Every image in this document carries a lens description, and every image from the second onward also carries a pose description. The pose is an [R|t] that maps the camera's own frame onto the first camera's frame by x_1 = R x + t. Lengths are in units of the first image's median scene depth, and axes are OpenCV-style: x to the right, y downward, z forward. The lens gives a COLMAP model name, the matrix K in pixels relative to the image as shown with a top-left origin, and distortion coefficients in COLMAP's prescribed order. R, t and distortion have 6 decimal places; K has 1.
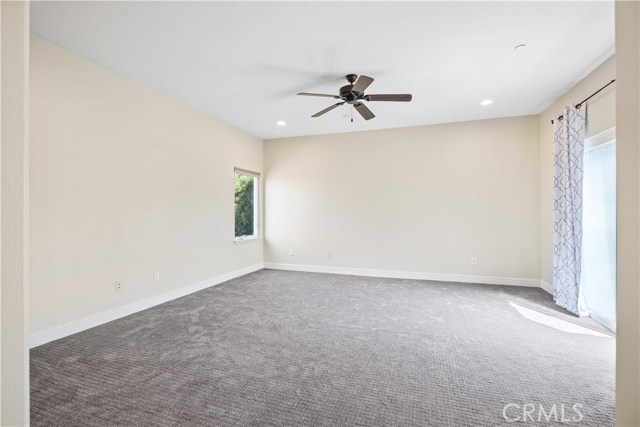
lens RADIAL K [[294.4, 0, 320.0], [0, 294.4, 213.5], [0, 0, 1]] dist [-0.001038, 0.000008]
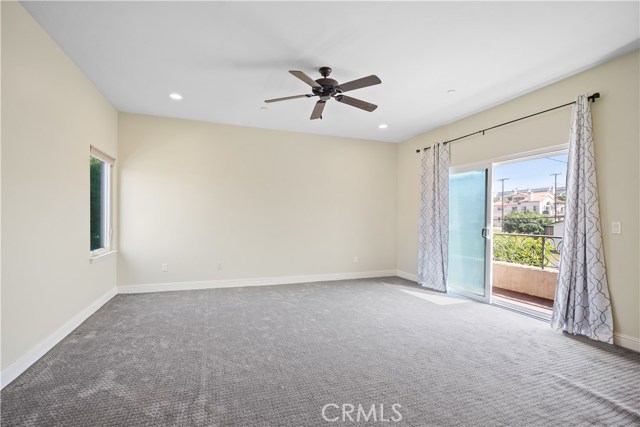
lens RADIAL K [[292.8, 0, 314.9], [0, 292.8, 219.8], [0, 0, 1]] dist [-0.000689, 0.000015]
pose [[0.778574, 0.004962, 0.627534, -0.397519], [-0.007982, 0.999966, 0.001996, 0.002457], [-0.627502, -0.006563, 0.778587, 0.243682]]
